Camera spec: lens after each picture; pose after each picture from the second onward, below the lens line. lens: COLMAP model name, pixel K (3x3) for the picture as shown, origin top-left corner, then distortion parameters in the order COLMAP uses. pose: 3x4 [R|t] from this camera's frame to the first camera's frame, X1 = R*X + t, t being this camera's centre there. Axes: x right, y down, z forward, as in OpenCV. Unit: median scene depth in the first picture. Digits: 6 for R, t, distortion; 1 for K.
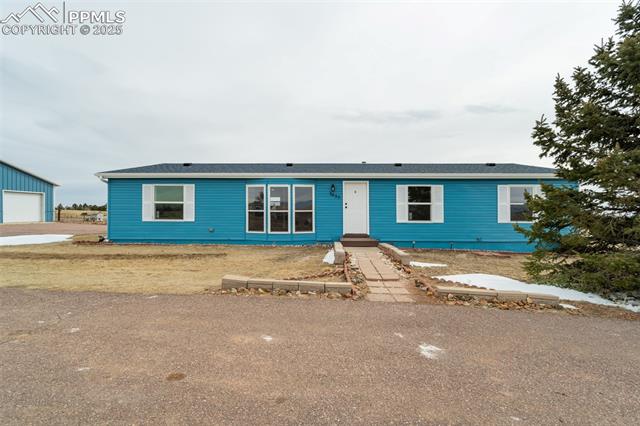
lens RADIAL K [[297.2, 0, 322.6], [0, 297.2, 212.3], [0, 0, 1]] dist [0.000103, 0.000497]
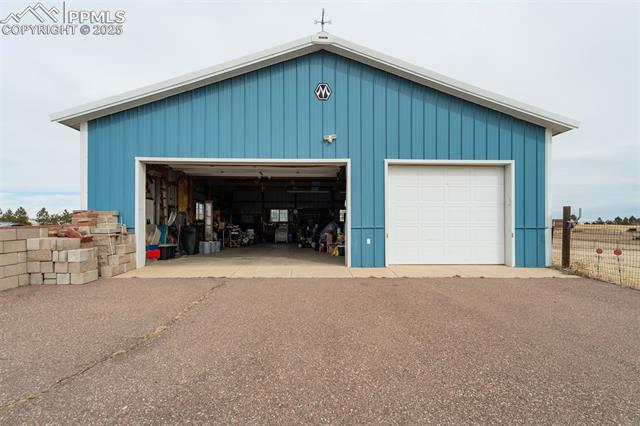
lens RADIAL K [[297.2, 0, 321.4], [0, 297.2, 217.6], [0, 0, 1]] dist [0.000103, 0.000497]
pose [[0.093373, -0.015267, -0.995514, -0.678377], [-0.015599, 0.999737, -0.016795, -0.005843], [0.995509, 0.017097, 0.093110, 0.797969]]
